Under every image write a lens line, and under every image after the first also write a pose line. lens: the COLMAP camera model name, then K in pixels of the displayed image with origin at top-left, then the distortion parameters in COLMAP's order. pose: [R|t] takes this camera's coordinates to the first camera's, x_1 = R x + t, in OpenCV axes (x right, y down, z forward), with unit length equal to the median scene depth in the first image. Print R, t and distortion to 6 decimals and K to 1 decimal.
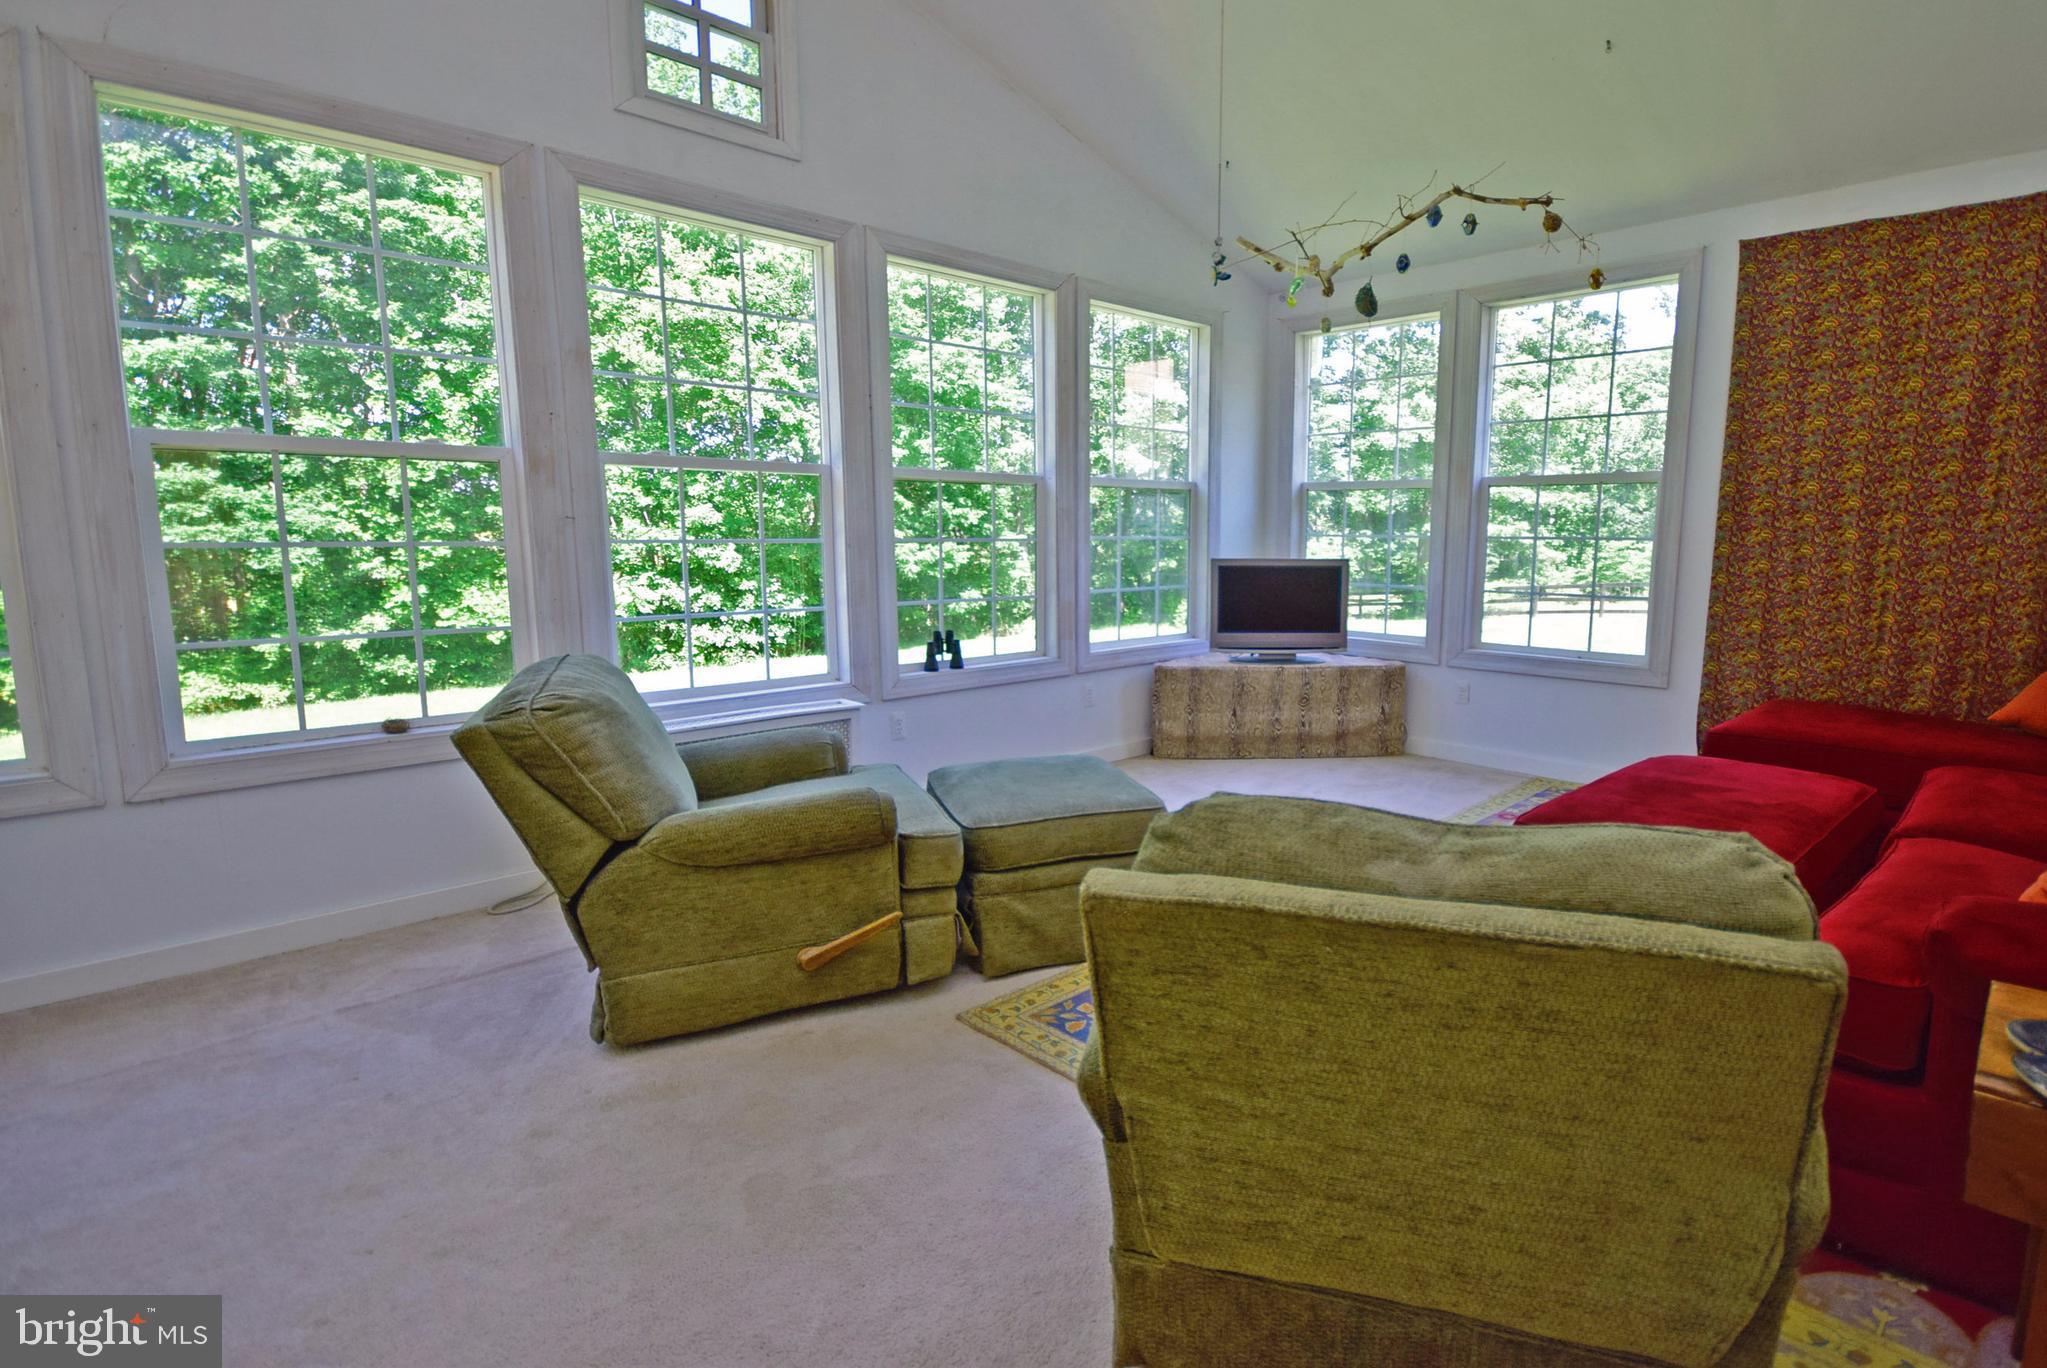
lens RADIAL K [[1033.7, 0, 1079.3], [0, 1033.7, 666.1], [0, 0, 1]] dist [0.011366, -0.019615]
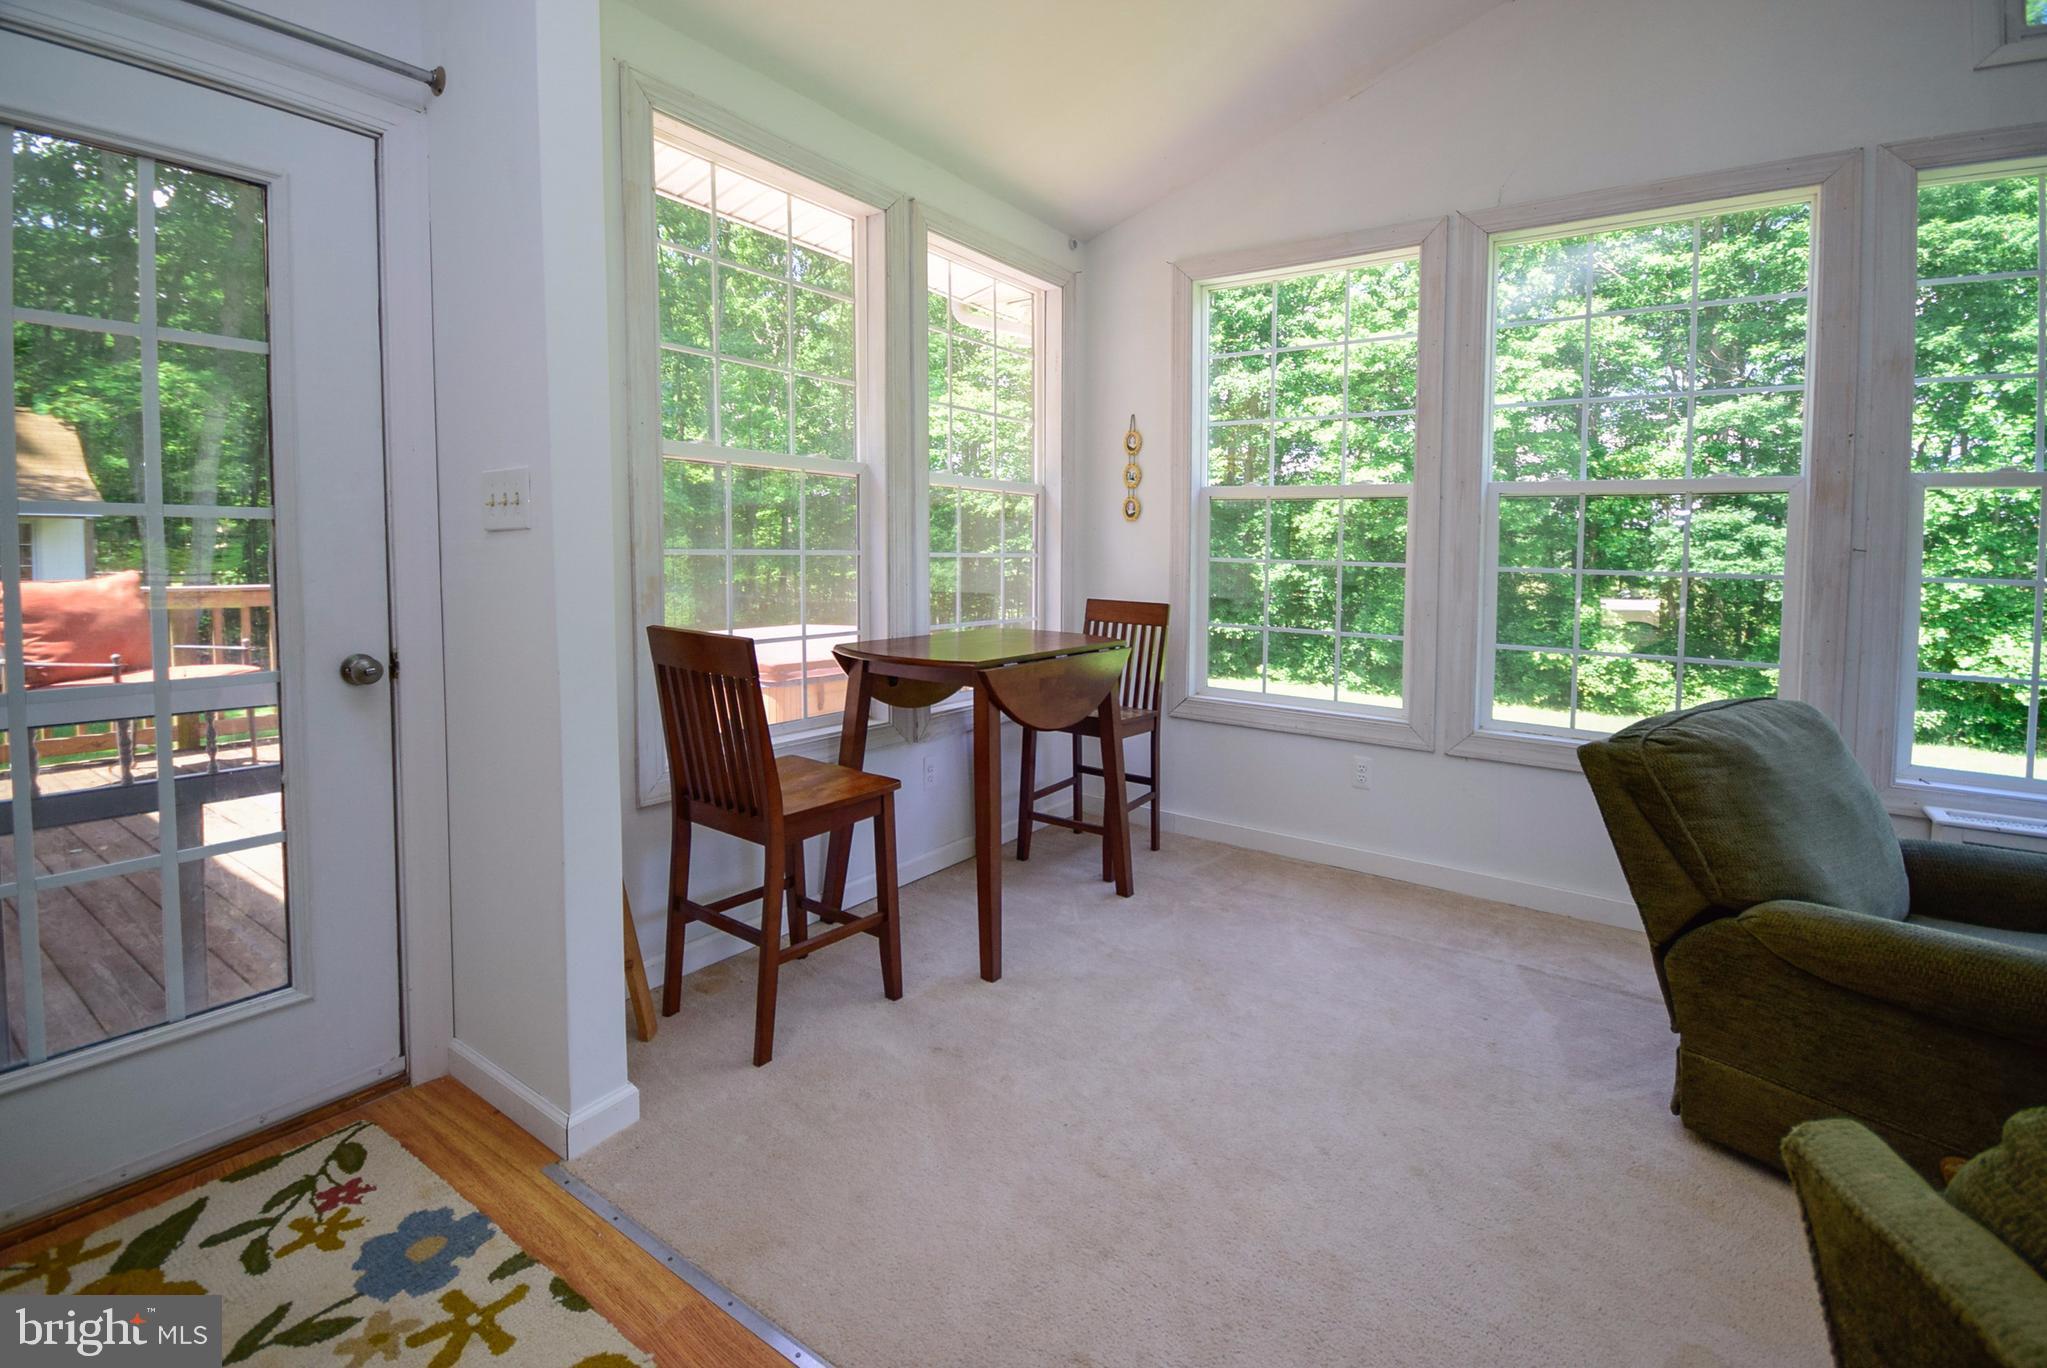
lens RADIAL K [[903.9, 0, 945.6], [0, 903.9, 596.3], [0, 0, 1]] dist [0.001158, -0.007500]
pose [[0.140617, 0.053284, -0.988629, 0.151330], [-0.147177, 0.988581, 0.032348, -0.015325], [0.979064, 0.140954, 0.146853, 0.128318]]
